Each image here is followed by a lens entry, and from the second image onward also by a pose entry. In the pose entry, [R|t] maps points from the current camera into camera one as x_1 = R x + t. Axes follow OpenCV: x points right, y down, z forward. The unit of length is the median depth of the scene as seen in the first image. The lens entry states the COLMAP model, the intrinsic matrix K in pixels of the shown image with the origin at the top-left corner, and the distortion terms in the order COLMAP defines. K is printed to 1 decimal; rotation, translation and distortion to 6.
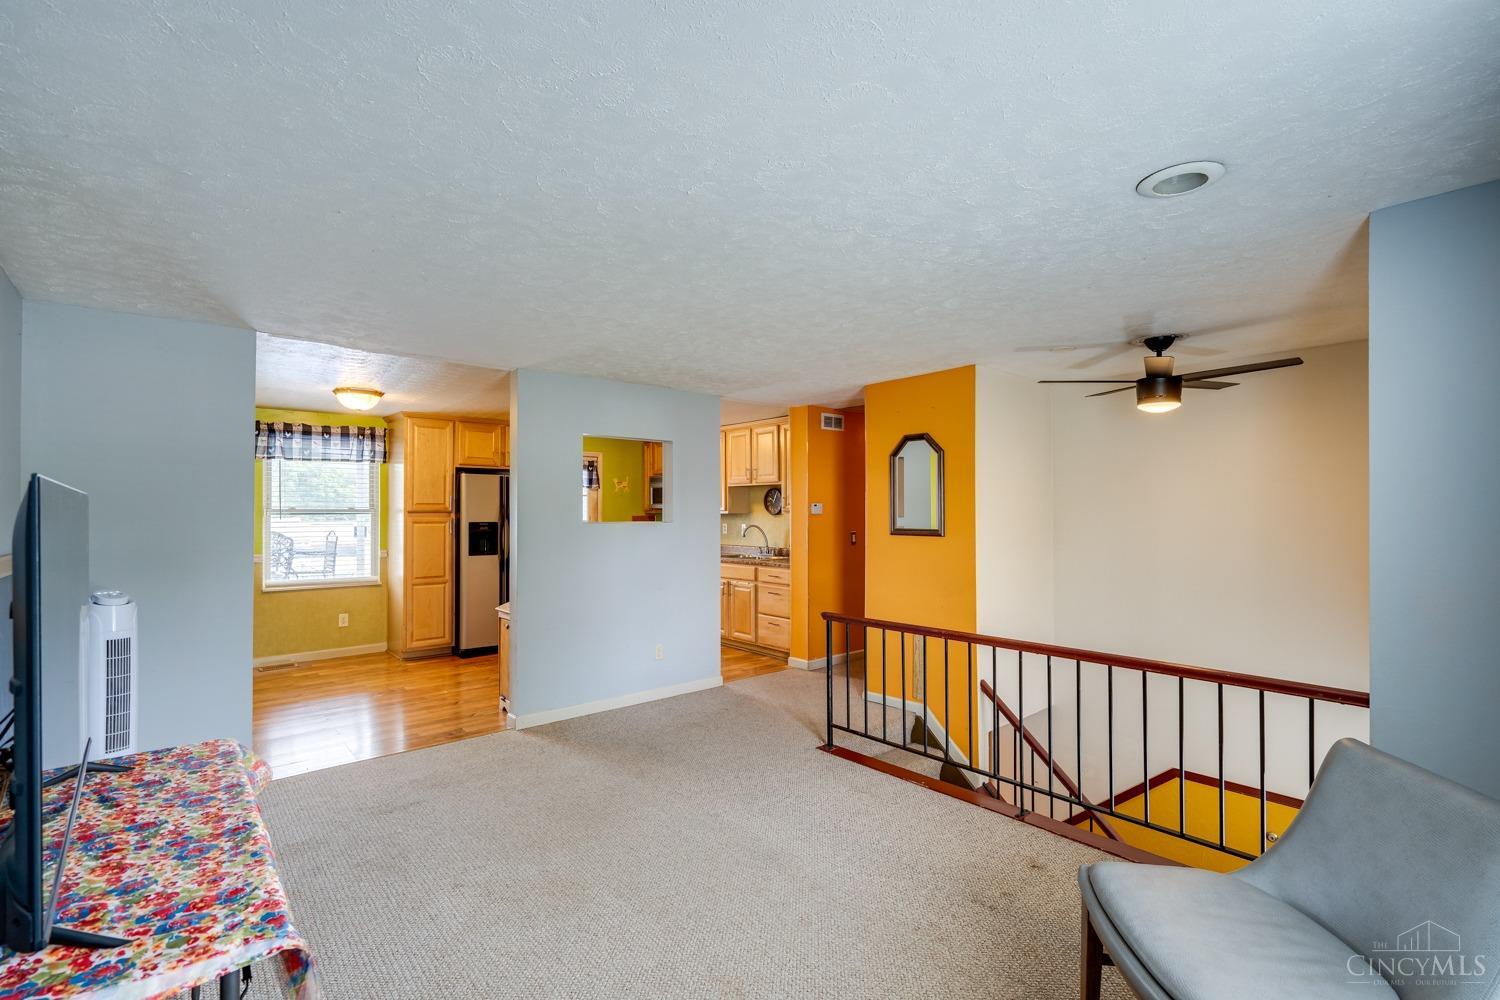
lens RADIAL K [[681.0, 0, 745.4], [0, 681.0, 504.3], [0, 0, 1]] dist [0.001938, 0.000219]
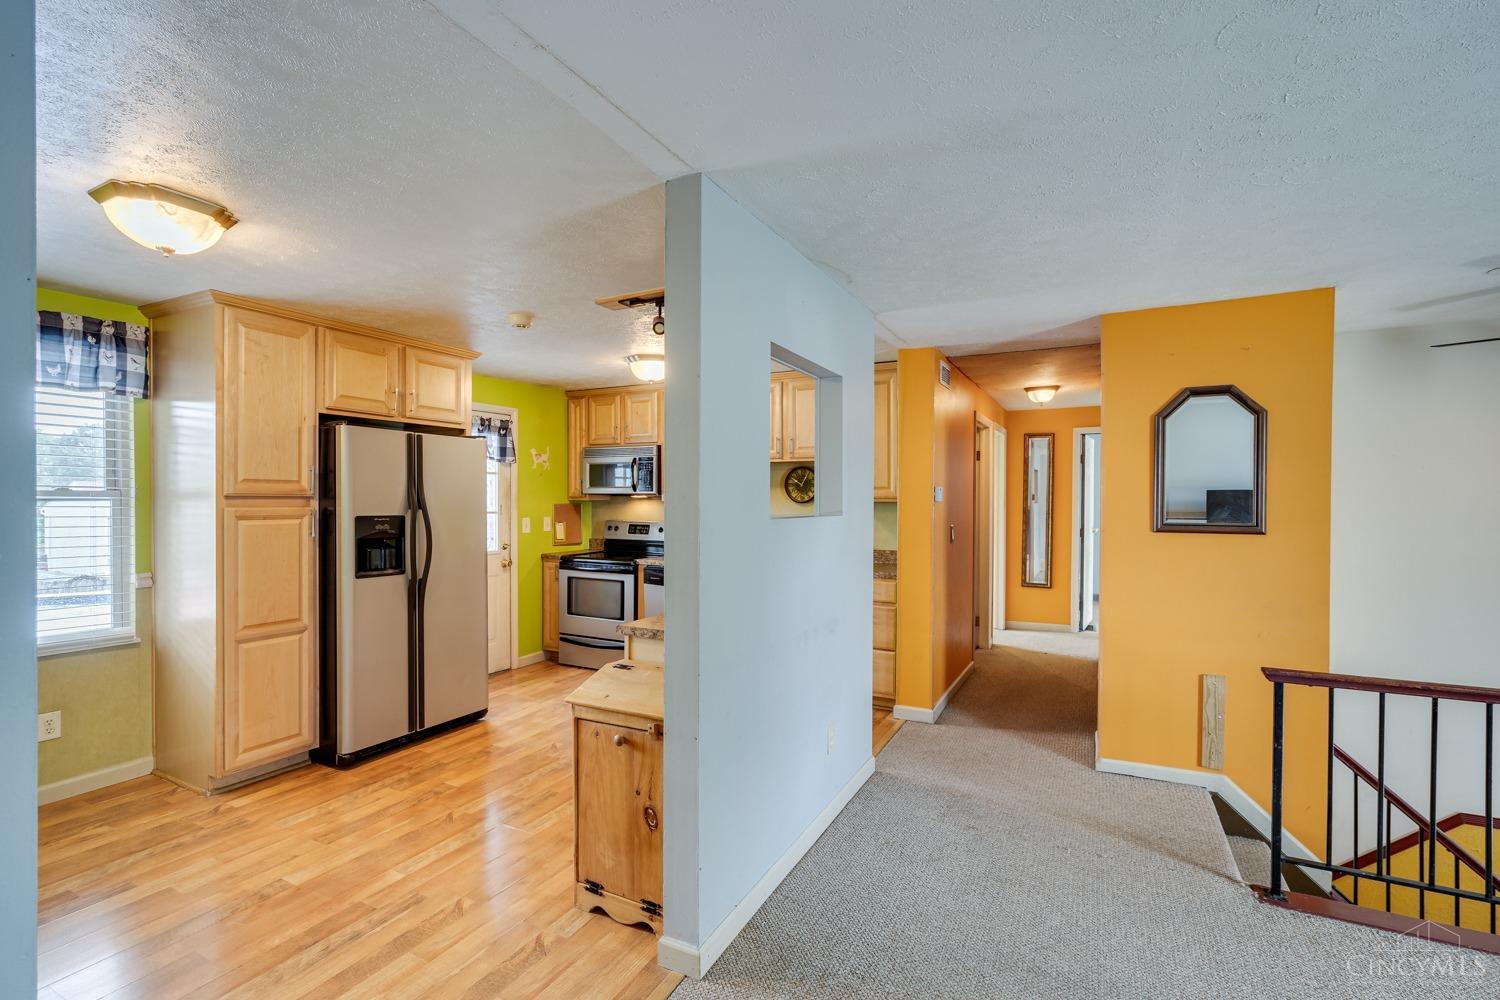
lens RADIAL K [[681.0, 0, 754.3], [0, 681.0, 505.1], [0, 0, 1]] dist [0.001938, 0.000219]
pose [[0.927224, -0.000170, 0.374507, -0.312877], [-0.006991, 0.999818, 0.017762, 0.005793], [-0.374442, -0.019087, 0.927054, 0.380769]]
